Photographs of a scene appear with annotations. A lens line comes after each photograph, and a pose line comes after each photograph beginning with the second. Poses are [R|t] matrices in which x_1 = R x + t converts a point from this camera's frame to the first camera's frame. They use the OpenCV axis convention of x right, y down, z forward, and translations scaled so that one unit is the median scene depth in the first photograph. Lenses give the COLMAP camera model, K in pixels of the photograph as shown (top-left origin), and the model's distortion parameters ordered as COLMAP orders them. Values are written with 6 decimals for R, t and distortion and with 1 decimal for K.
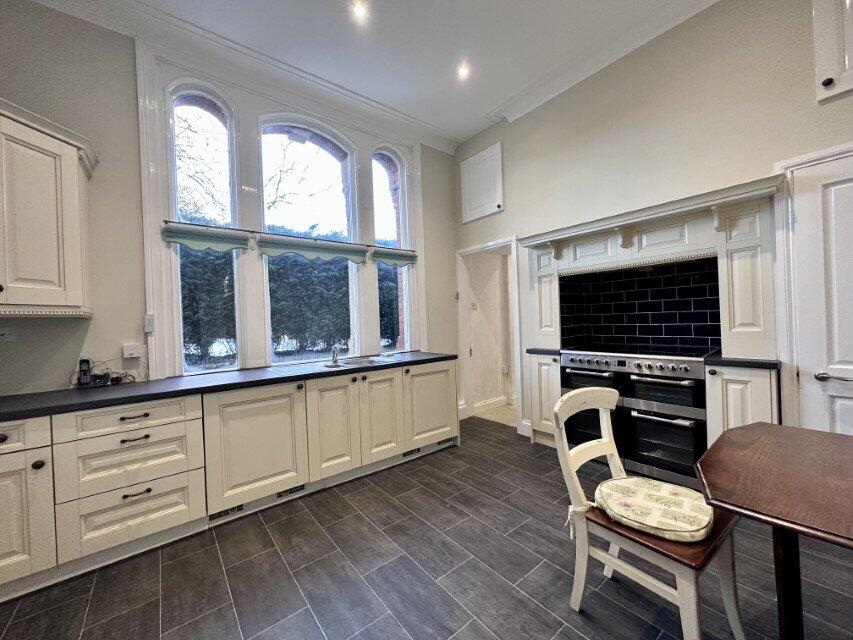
lens RADIAL K [[340.7, 0, 430.3], [0, 340.7, 320.1], [0, 0, 1]] dist [-0.007454, 0.000104]
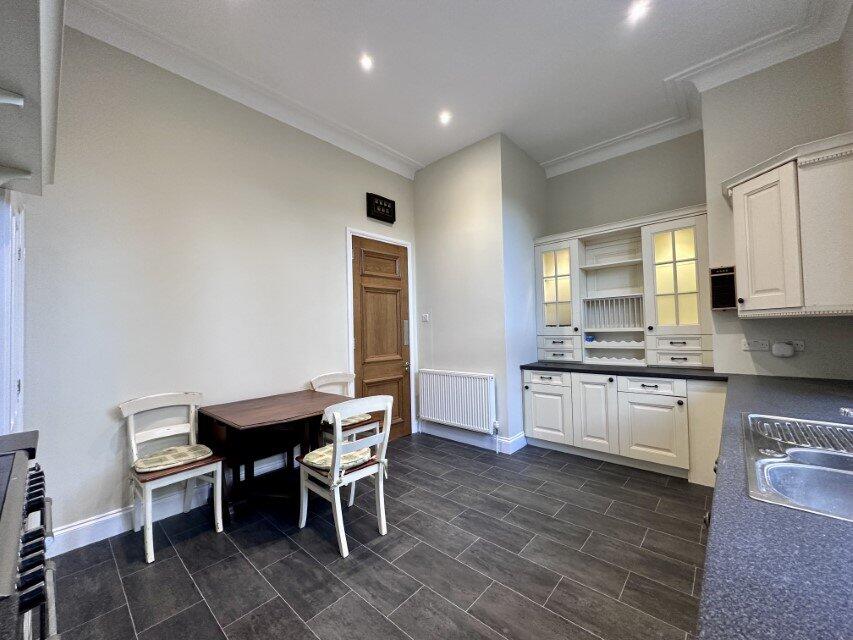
lens RADIAL K [[340.7, 0, 427.6], [0, 340.7, 321.5], [0, 0, 1]] dist [-0.007454, 0.000104]
pose [[-0.985474, 0.056773, -0.160054, 0.324463], [0.059968, 0.998085, -0.015198, -0.051570], [0.158884, -0.024576, -0.986991, 1.961312]]
